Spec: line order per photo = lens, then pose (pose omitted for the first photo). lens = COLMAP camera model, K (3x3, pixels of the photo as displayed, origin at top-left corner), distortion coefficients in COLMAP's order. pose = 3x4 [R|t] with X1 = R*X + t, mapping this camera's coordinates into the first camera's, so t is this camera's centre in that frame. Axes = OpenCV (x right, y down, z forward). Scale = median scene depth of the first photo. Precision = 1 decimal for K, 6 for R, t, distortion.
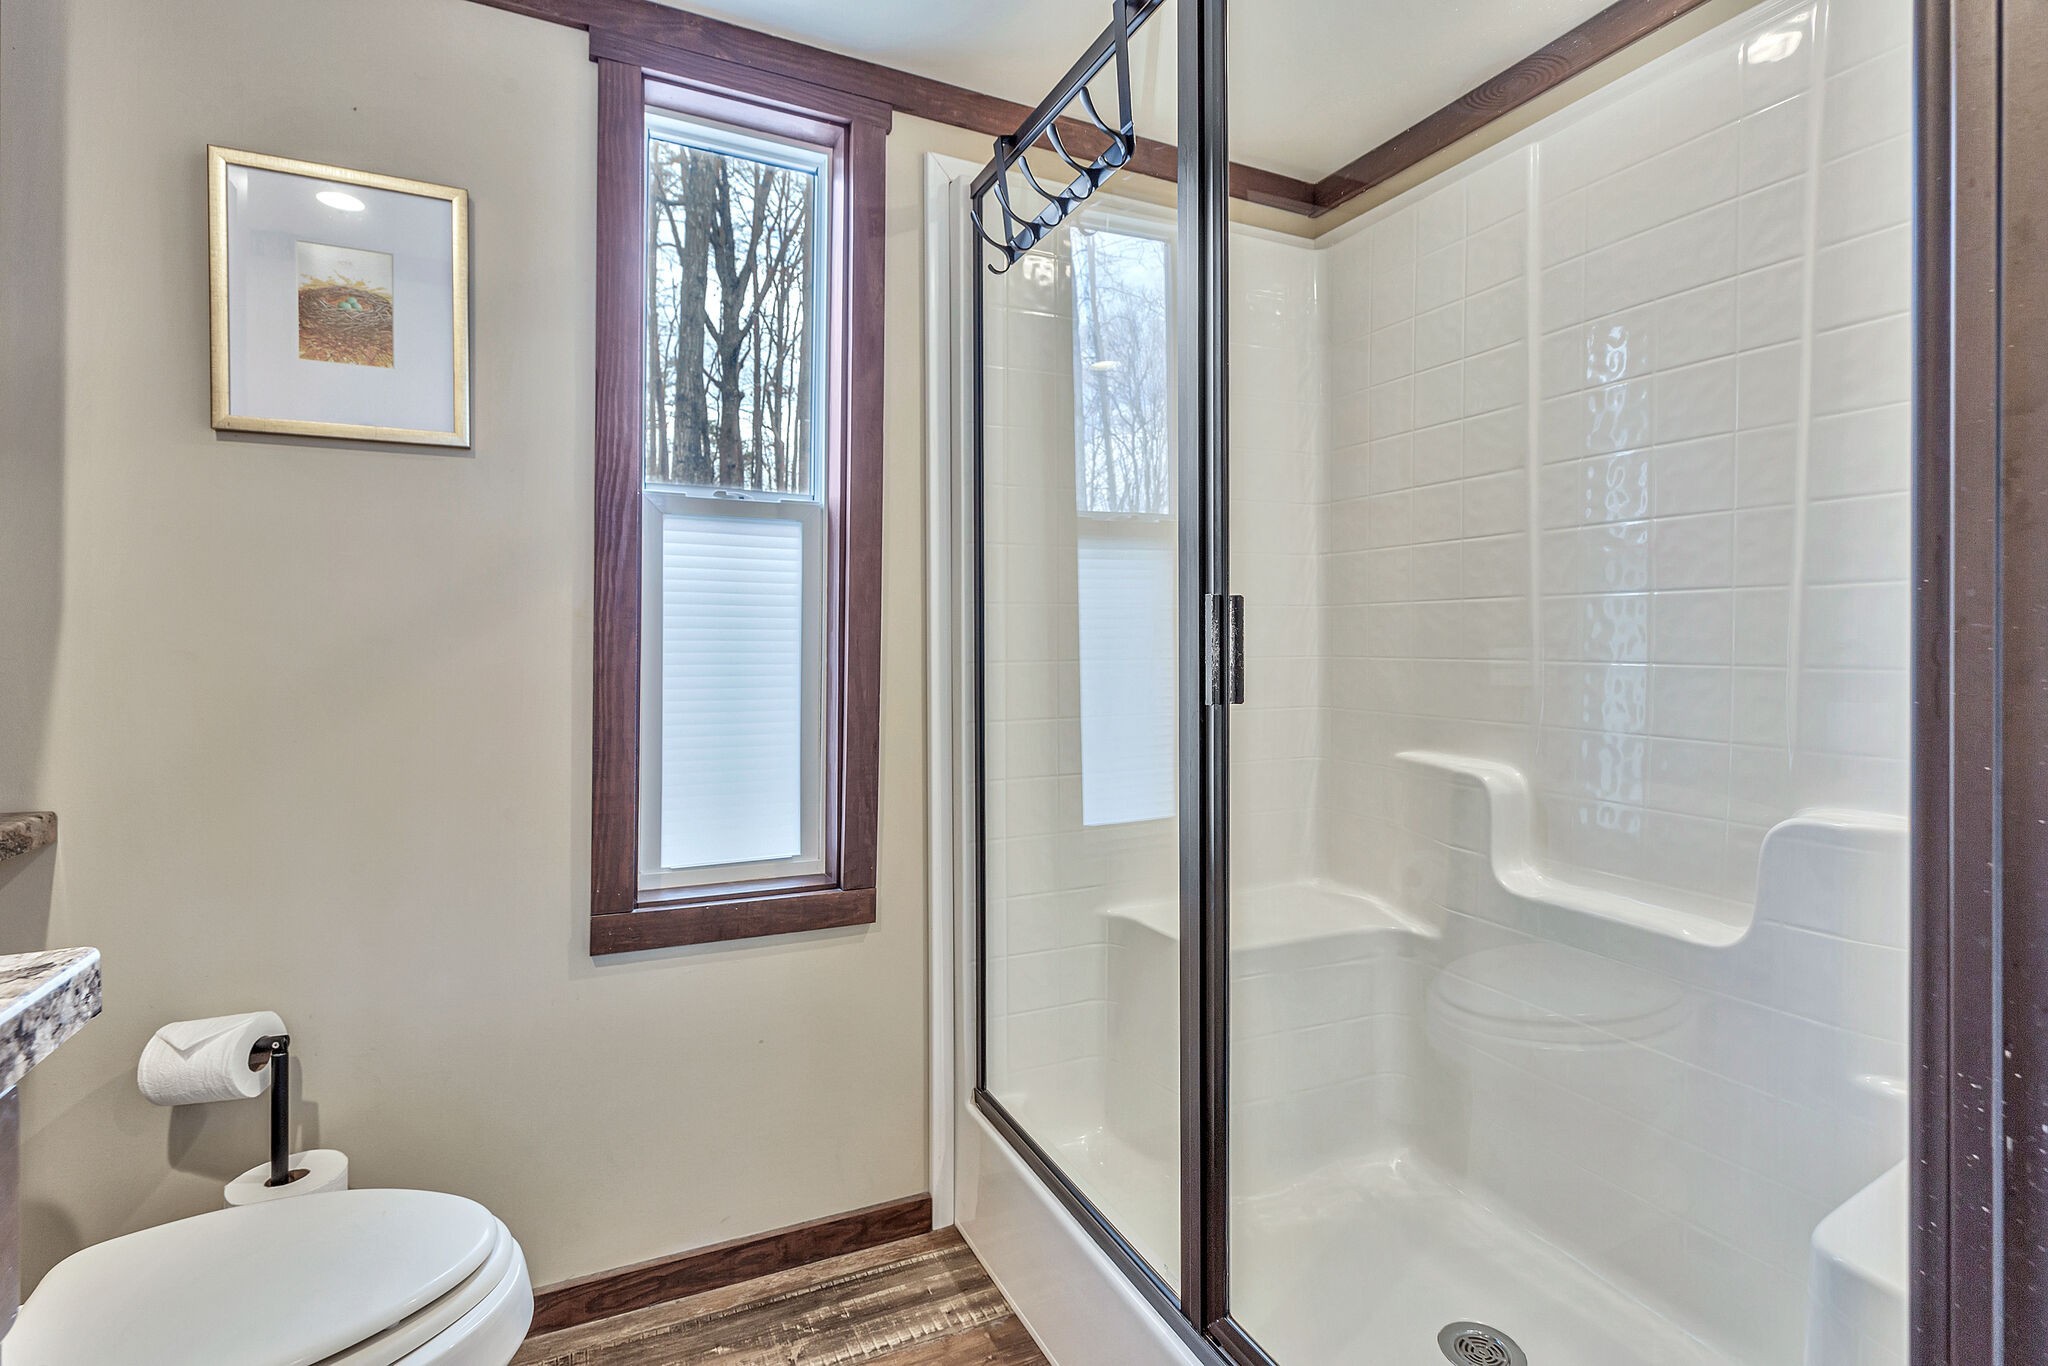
lens RADIAL K [[940.4, 0, 995.8], [0, 940.4, 654.1], [0, 0, 1]] dist [-0.000638, 0.000144]
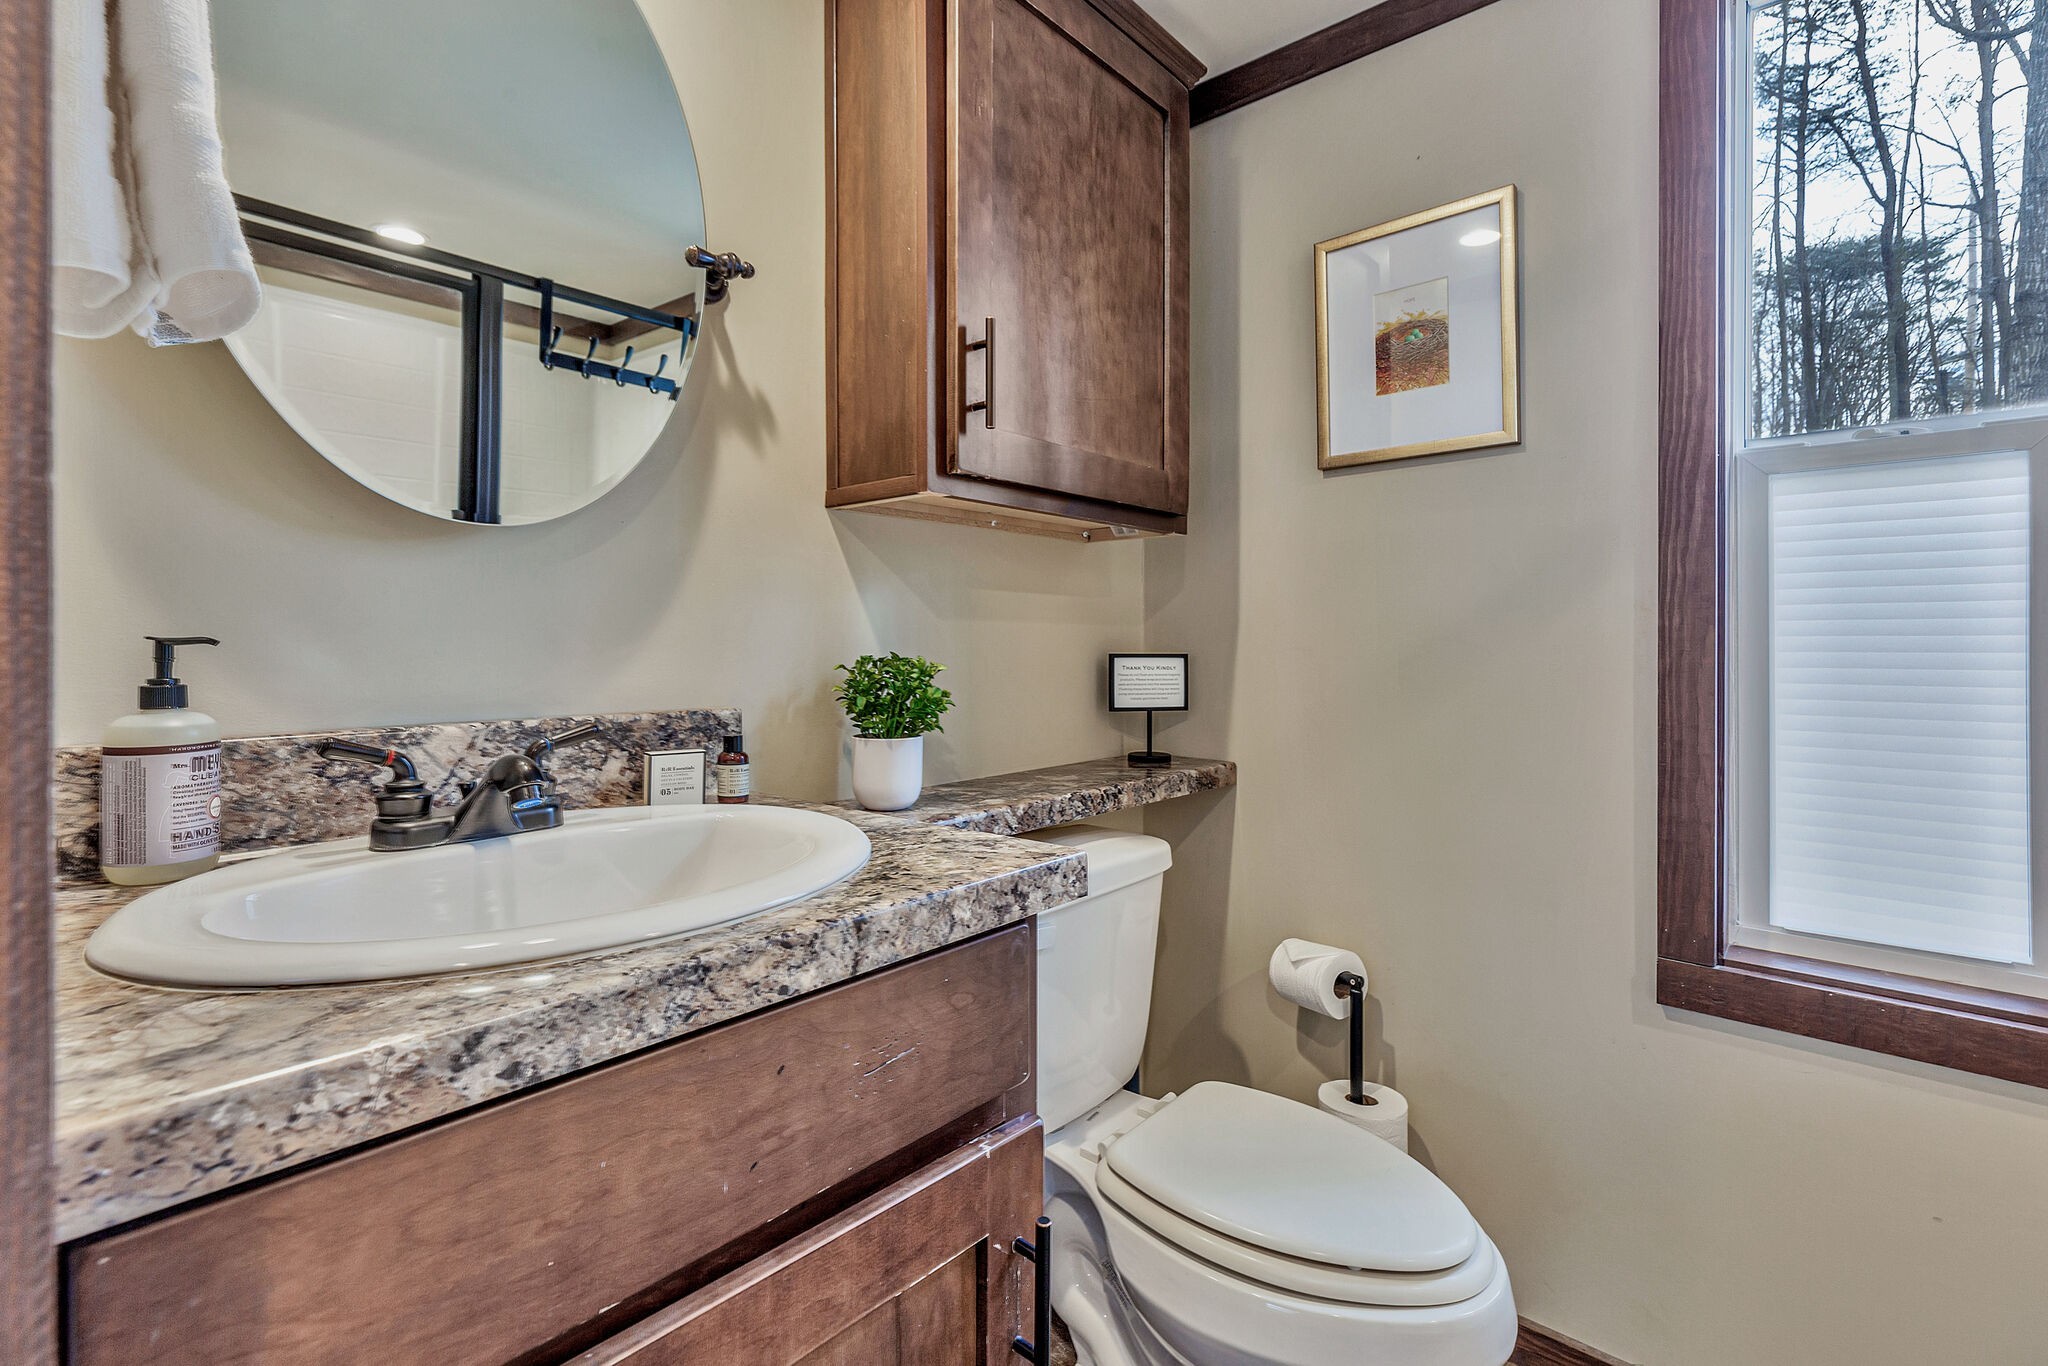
lens RADIAL K [[941.0, 0, 1024.6], [0, 941.0, 639.8], [0, 0, 1]] dist [0.002595, 0.000084]
pose [[0.400836, -0.007463, -0.916119, 0.123051], [-0.004303, 0.999940, -0.010028, 0.000044], [0.916140, 0.007962, 0.400780, 0.115975]]
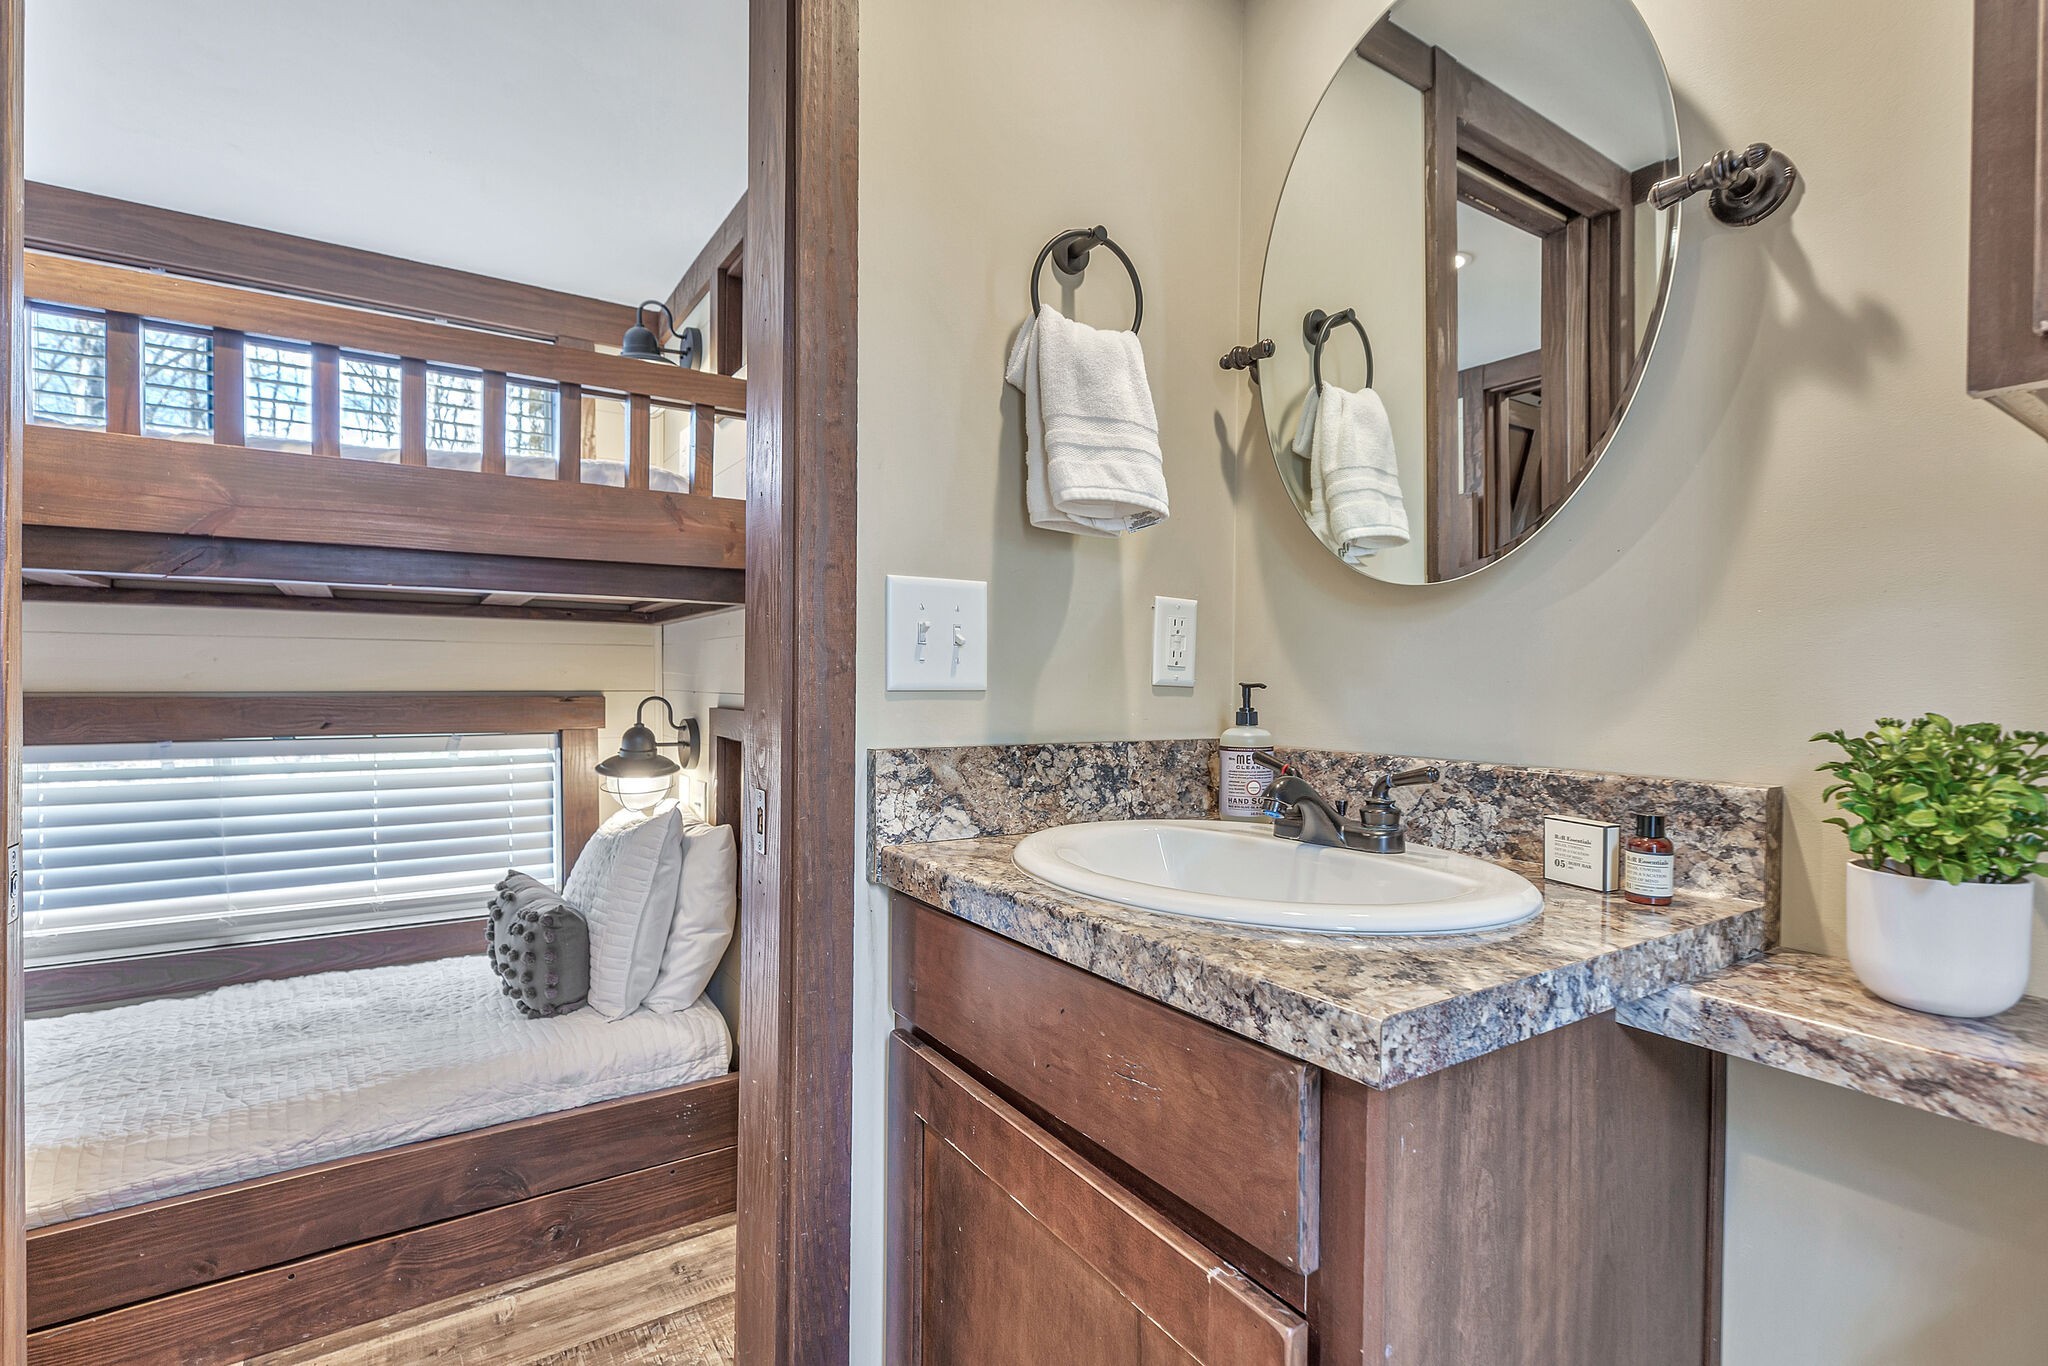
lens RADIAL K [[1030.3, 0, 1024.0], [0, 1030.3, 683.0], [0, 0, 1]] dist [0.000838, 0.000072]
pose [[-0.993441, -0.013017, -0.113604, -0.174530], [-0.014298, 0.999843, 0.010464, -0.009697], [0.113450, 0.012020, -0.993471, 0.706509]]
